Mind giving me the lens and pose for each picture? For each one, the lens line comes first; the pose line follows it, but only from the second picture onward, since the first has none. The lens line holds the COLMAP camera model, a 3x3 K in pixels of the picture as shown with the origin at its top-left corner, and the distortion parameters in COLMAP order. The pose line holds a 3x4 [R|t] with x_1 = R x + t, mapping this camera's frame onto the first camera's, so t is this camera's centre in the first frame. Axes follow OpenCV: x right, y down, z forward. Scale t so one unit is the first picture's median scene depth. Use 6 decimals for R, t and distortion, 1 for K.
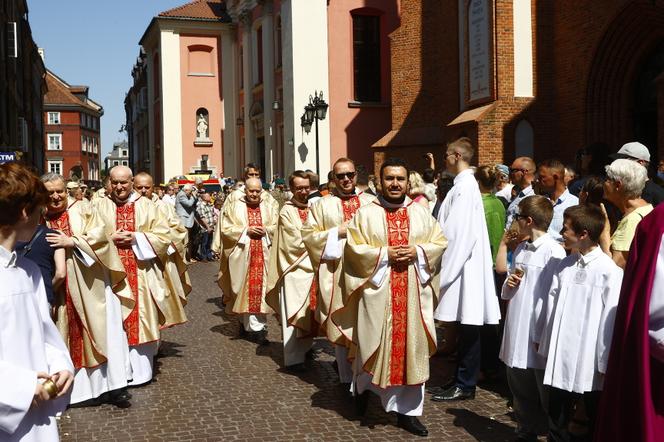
lens RADIAL K [[802.4, 0, 332.2], [0, 802.4, 206.3], [0, 0, 1]] dist [0.008973, -0.005917]
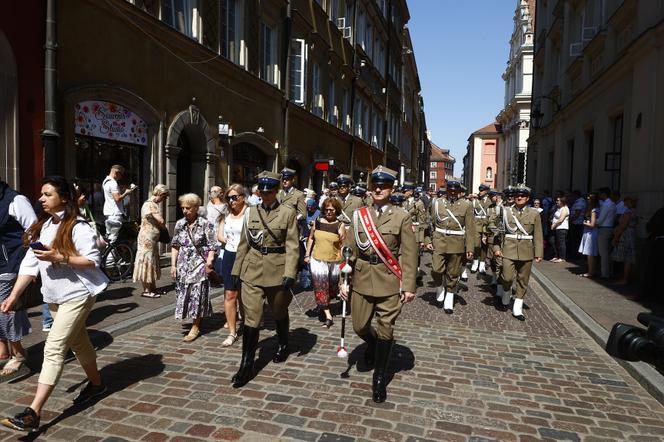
lens RADIAL K [[441.5, 0, 330.7], [0, 441.5, 212.4], [0, 0, 1]] dist [0.000703, 0.001973]
pose [[0.847719, 0.053517, -0.527740, 0.171967], [-0.044411, 0.998565, 0.029925, 0.005539], [0.528584, -0.001931, 0.848879, -0.506490]]
